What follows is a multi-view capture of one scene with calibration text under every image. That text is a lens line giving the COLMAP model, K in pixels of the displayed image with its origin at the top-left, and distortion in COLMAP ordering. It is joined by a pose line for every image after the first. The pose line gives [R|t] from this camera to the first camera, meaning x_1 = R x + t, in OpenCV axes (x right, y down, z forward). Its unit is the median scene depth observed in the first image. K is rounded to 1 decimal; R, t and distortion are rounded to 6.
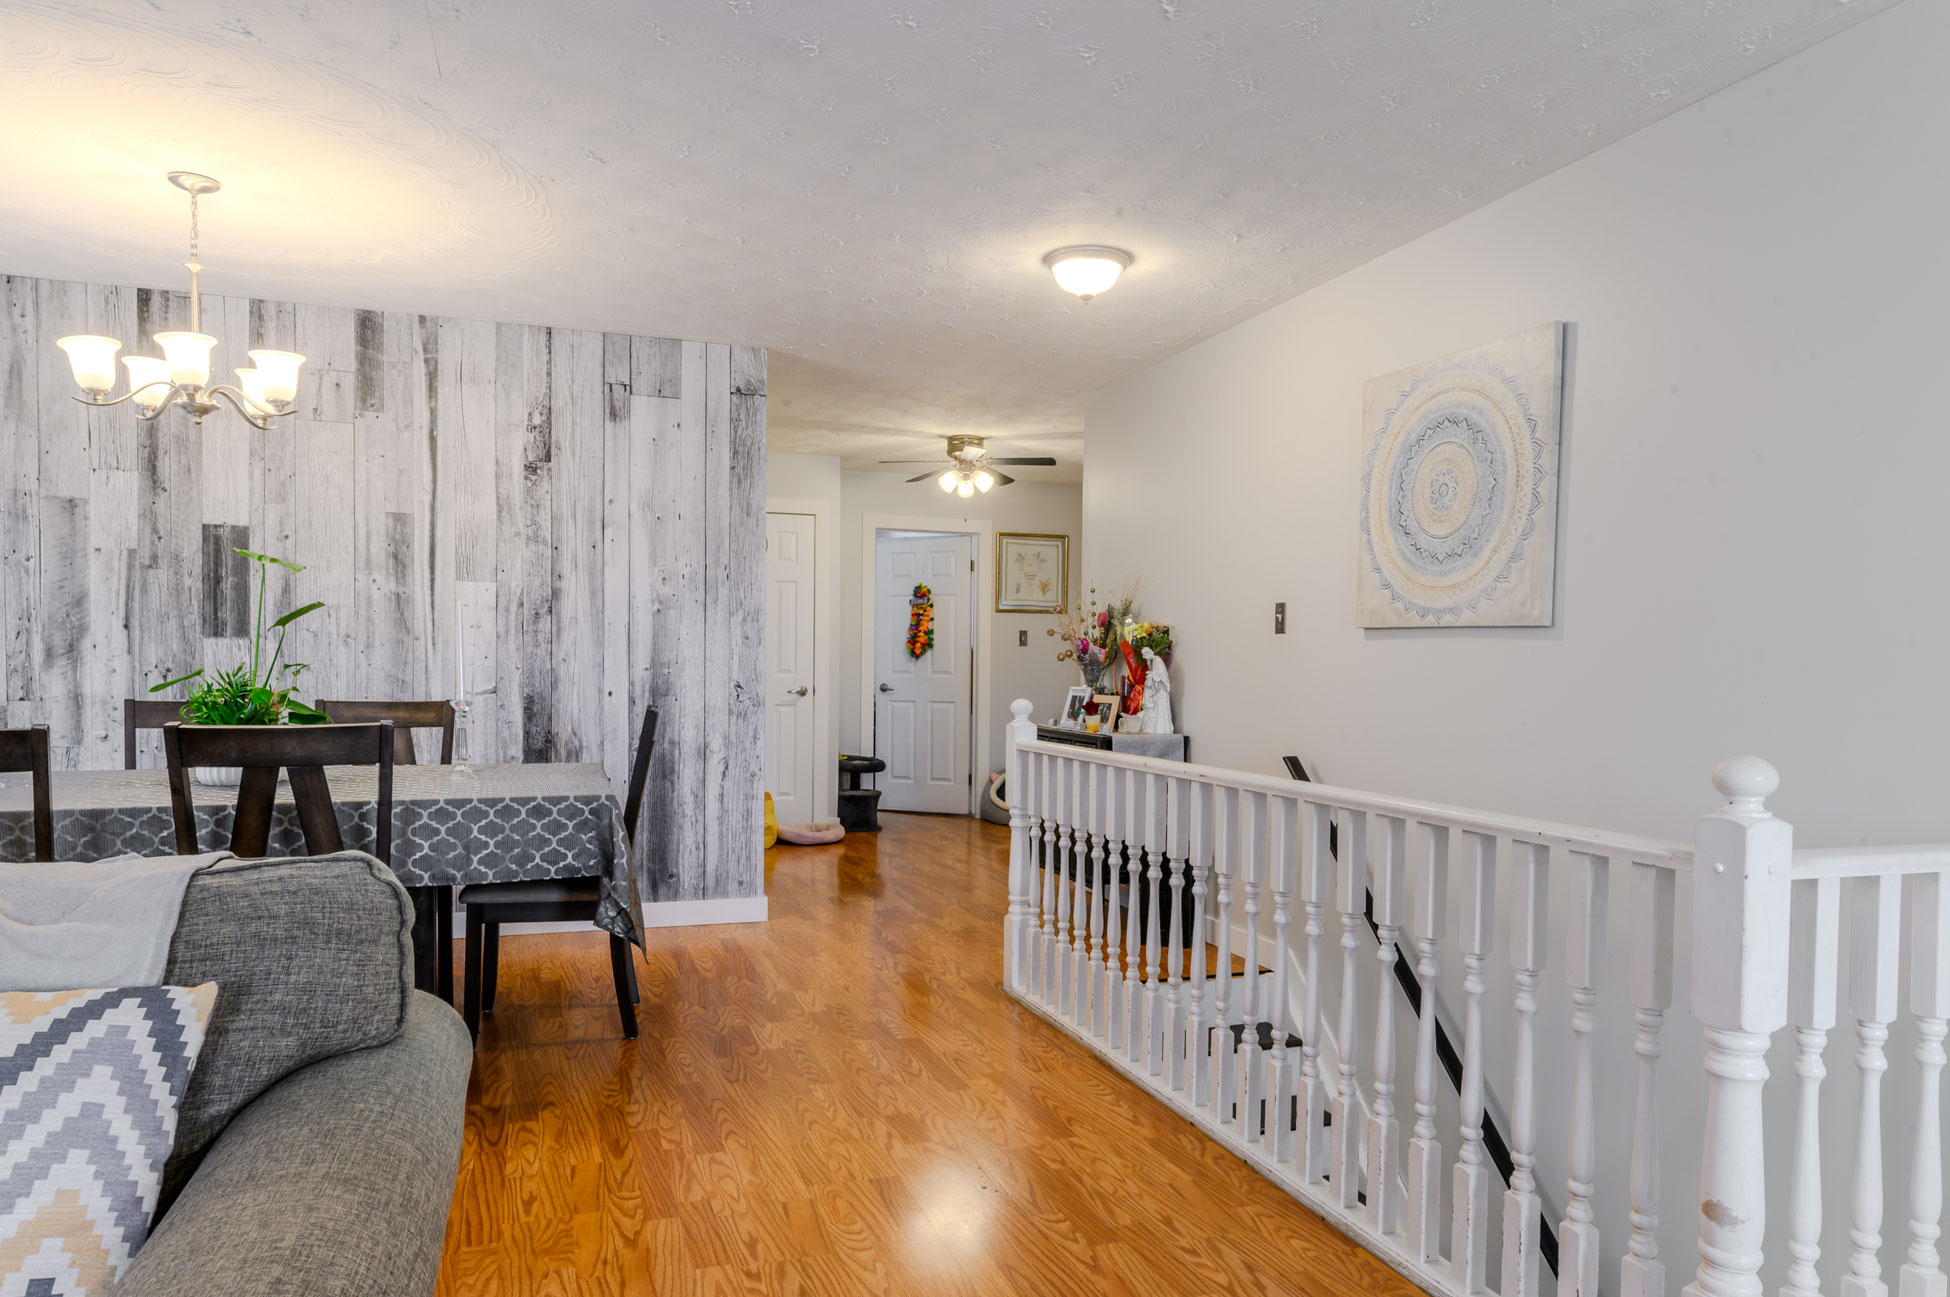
lens RADIAL K [[1255.3, 0, 983.5], [0, 1255.3, 700.9], [0, 0, 1]] dist [0.000488, -0.001442]
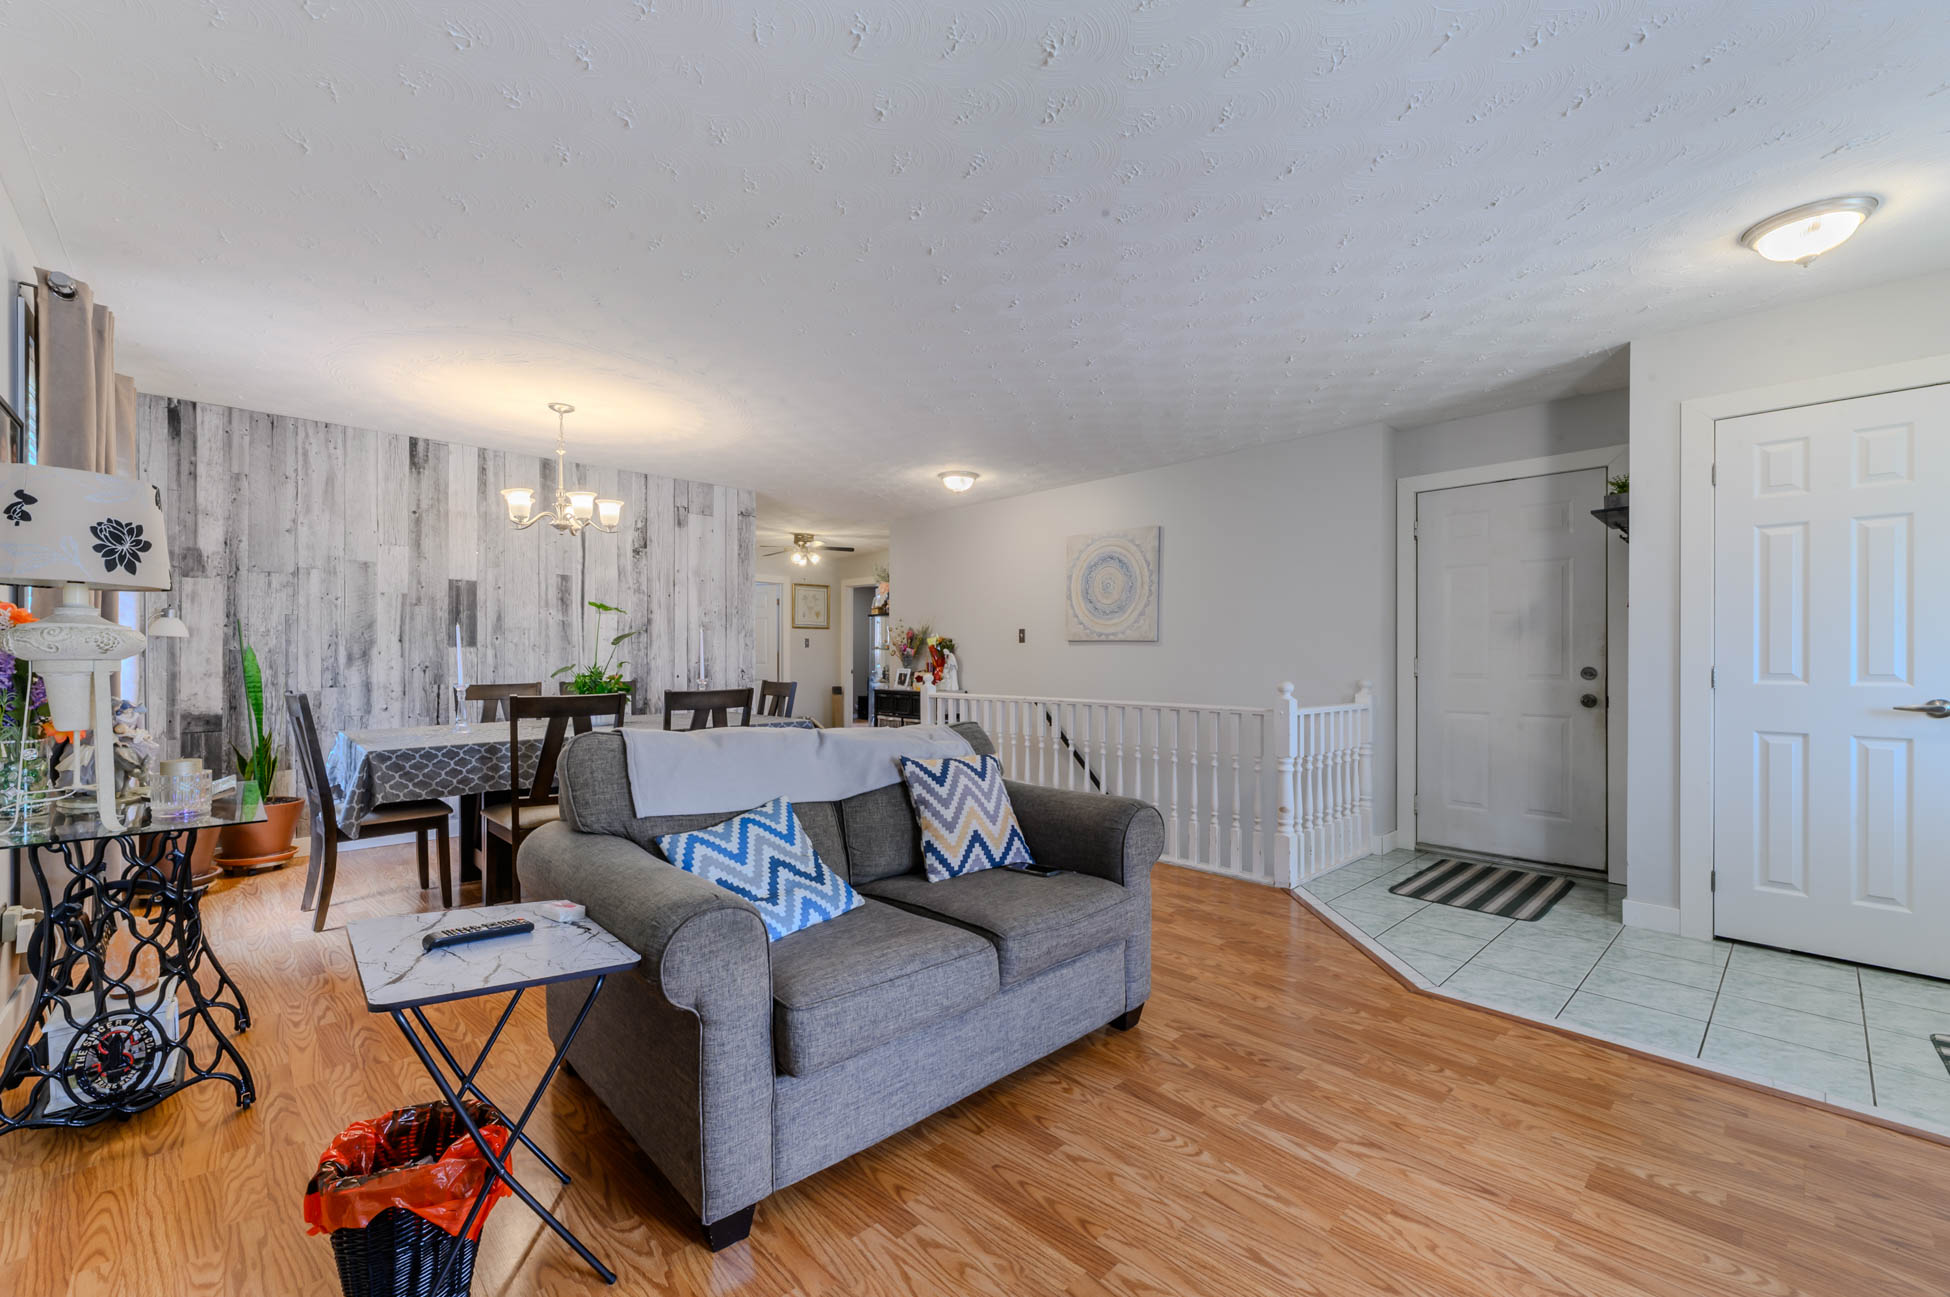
lens RADIAL K [[825.0, 0, 974.4], [0, 825.0, 657.2], [0, 0, 1]] dist [0.004260, 0.000214]
pose [[0.905852, -0.010866, 0.423454, -0.456499], [0.022417, 0.999500, -0.022305, 0.003162], [-0.423000, 0.029697, 0.905643, -0.290471]]
